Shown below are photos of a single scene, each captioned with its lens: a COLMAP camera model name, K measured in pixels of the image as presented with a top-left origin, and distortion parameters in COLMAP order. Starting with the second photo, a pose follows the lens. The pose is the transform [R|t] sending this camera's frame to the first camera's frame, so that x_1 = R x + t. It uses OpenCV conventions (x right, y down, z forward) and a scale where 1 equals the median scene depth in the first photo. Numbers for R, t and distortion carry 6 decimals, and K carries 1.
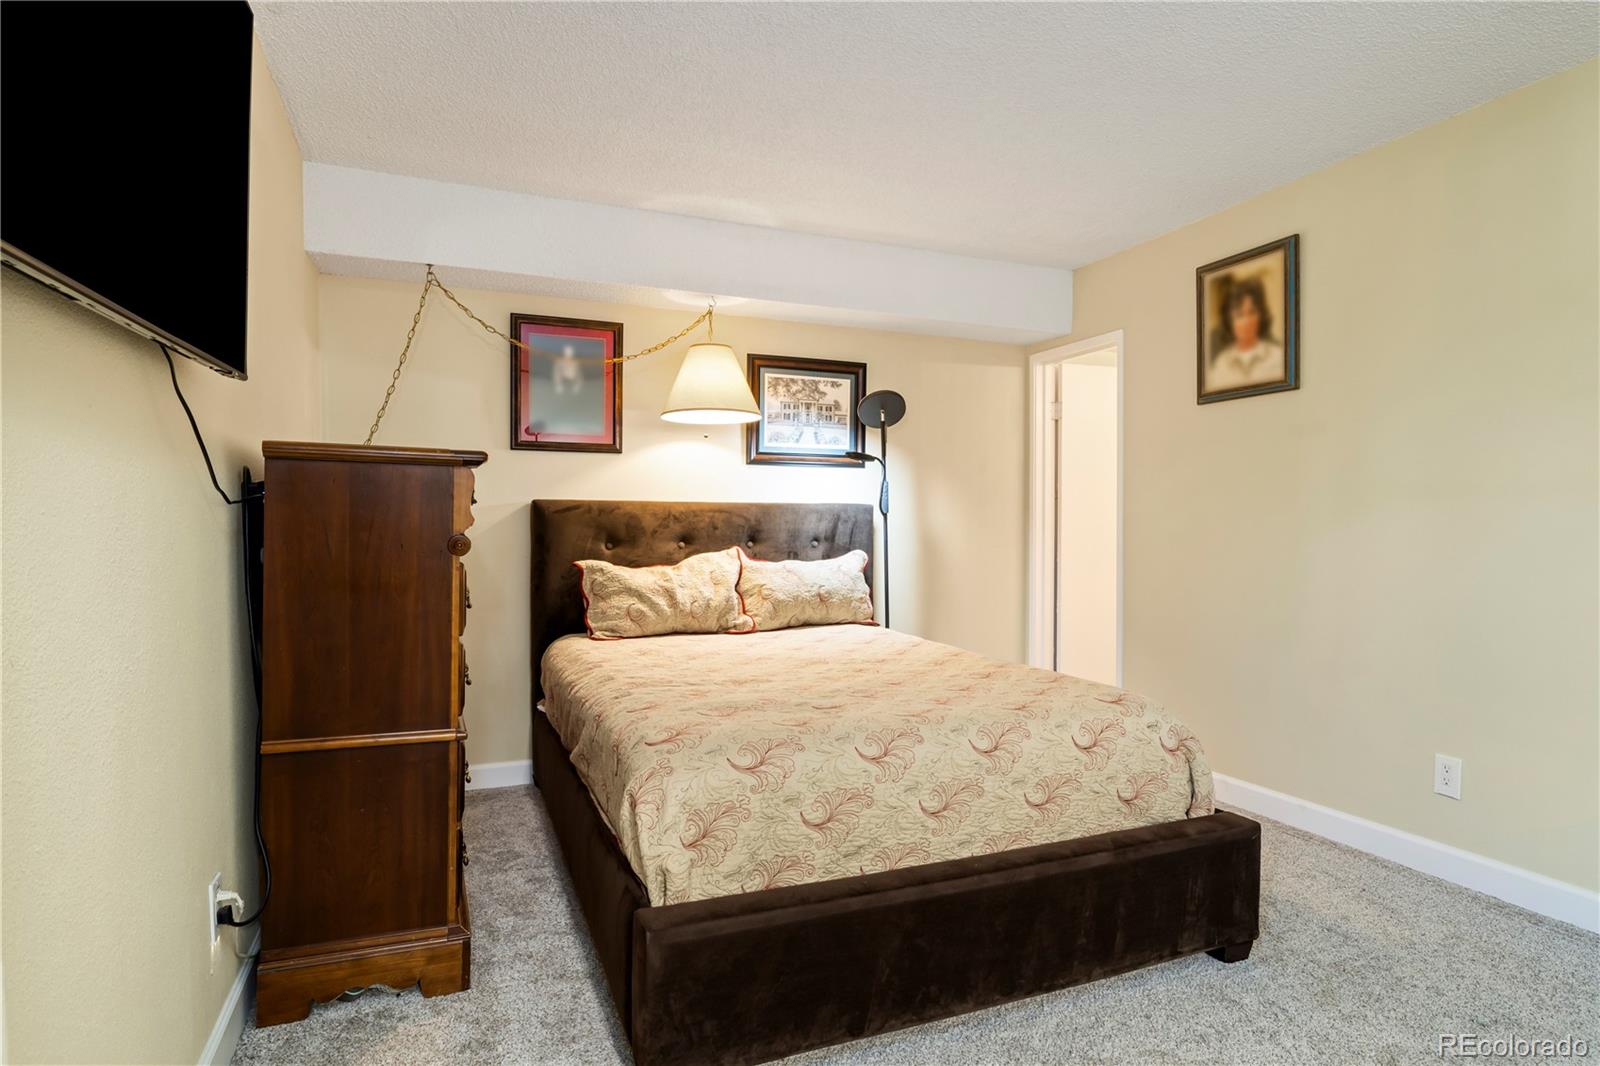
lens RADIAL K [[874.3, 0, 812.9], [0, 874.3, 543.7], [0, 0, 1]] dist [-0.001995, 0.000567]
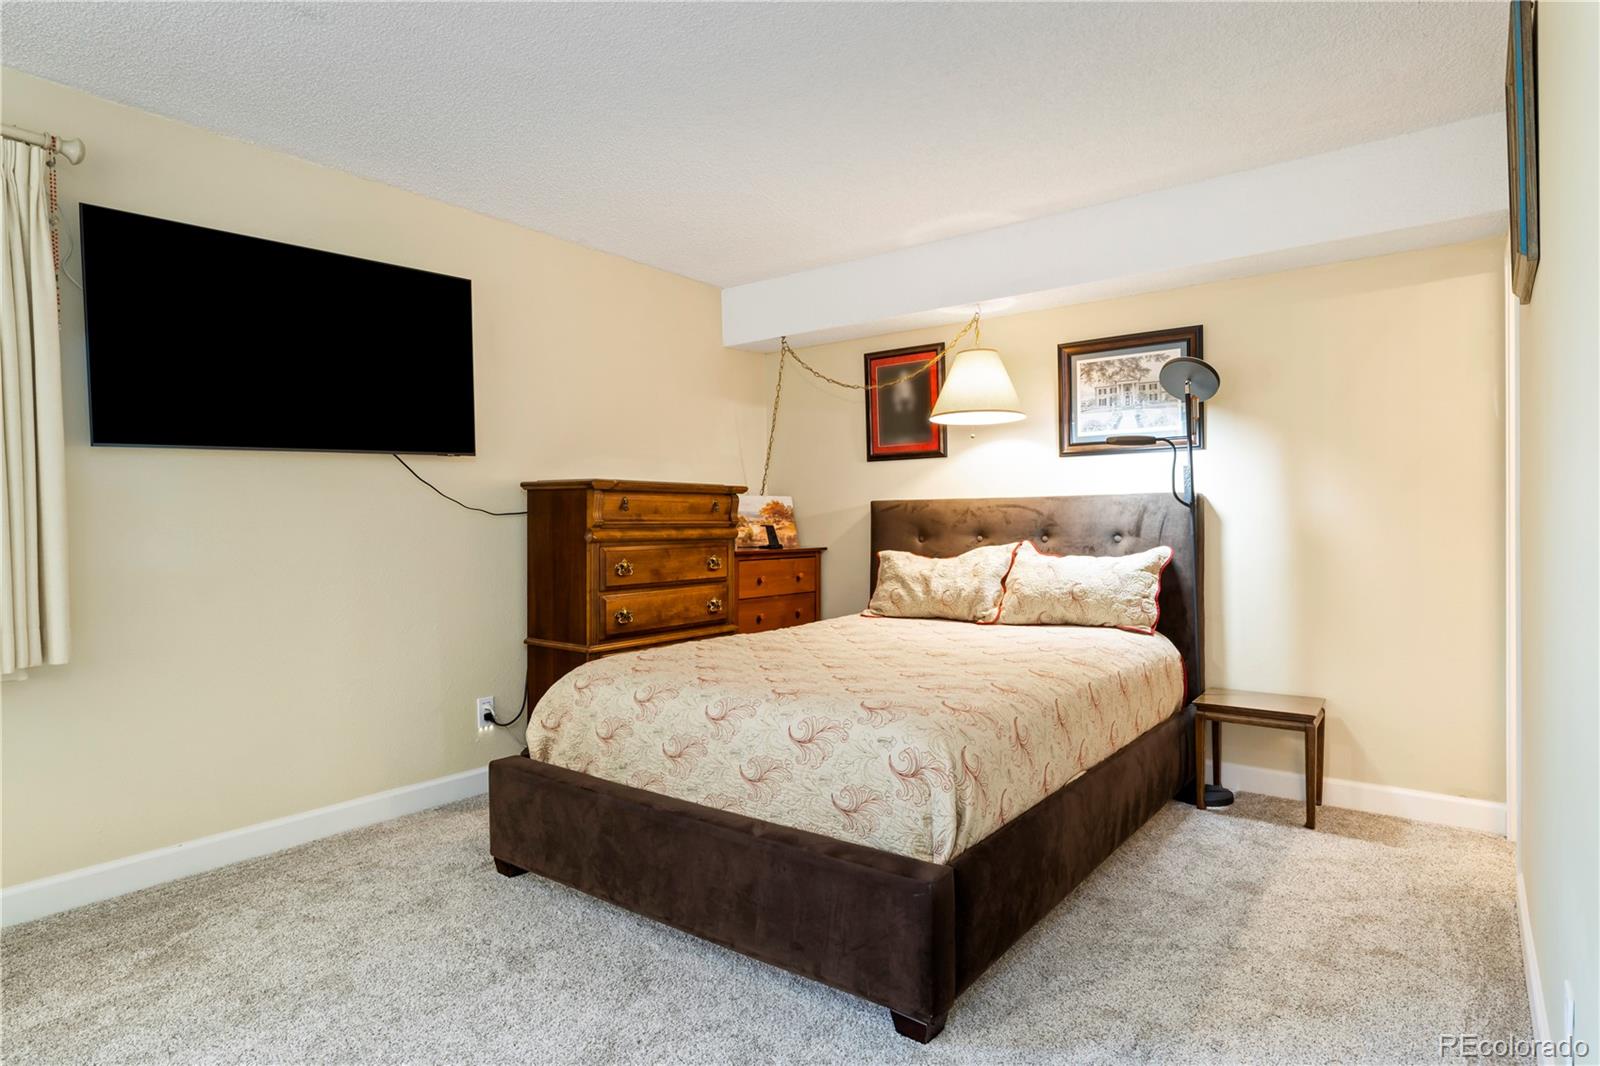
lens RADIAL K [[874.3, 0, 809.6], [0, 874.3, 528.1], [0, 0, 1]] dist [-0.001995, 0.000567]
pose [[0.501140, -0.002421, -0.865363, 0.734475], [-0.005578, 0.999966, -0.006028, -0.004068], [0.865348, 0.007848, 0.501110, 0.309487]]
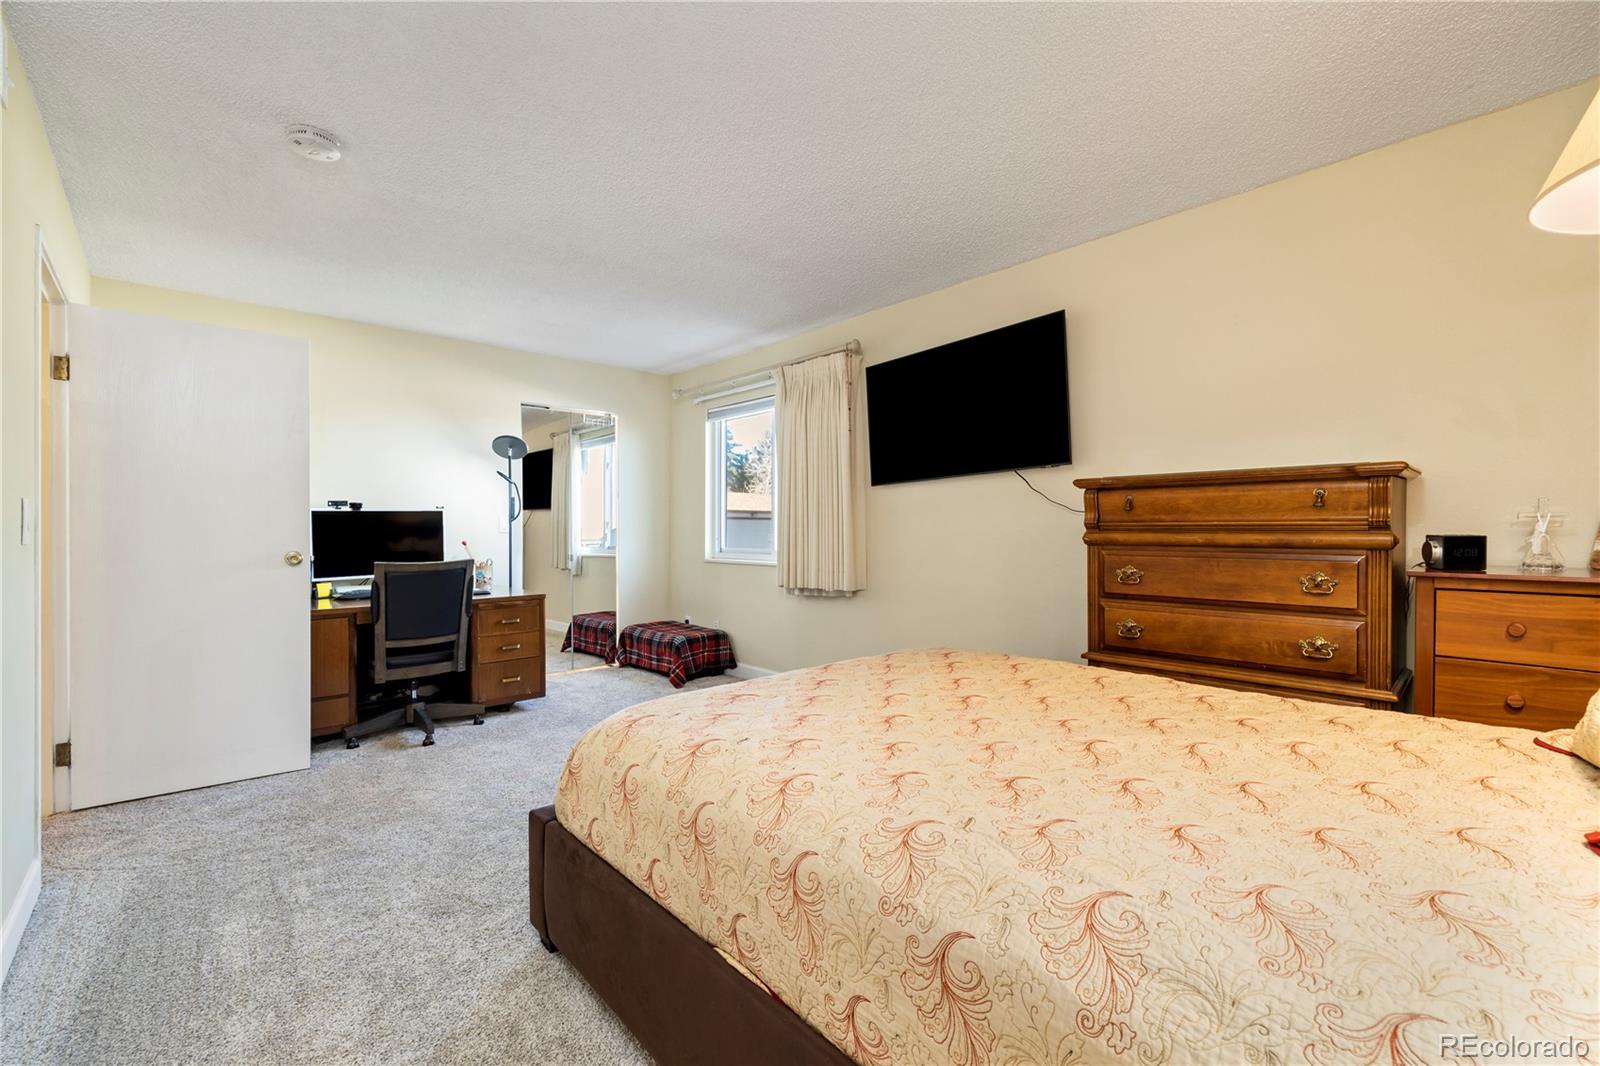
lens RADIAL K [[678.6, 0, 799.9], [0, 678.6, 530.2], [0, 0, 1]] dist [-0.000149, 0.000257]
pose [[-0.942021, 0.005056, -0.335514, 0.309081], [-0.001284, 0.999825, 0.018671, -0.021680], [0.335550, 0.018019, -0.941850, 1.164400]]
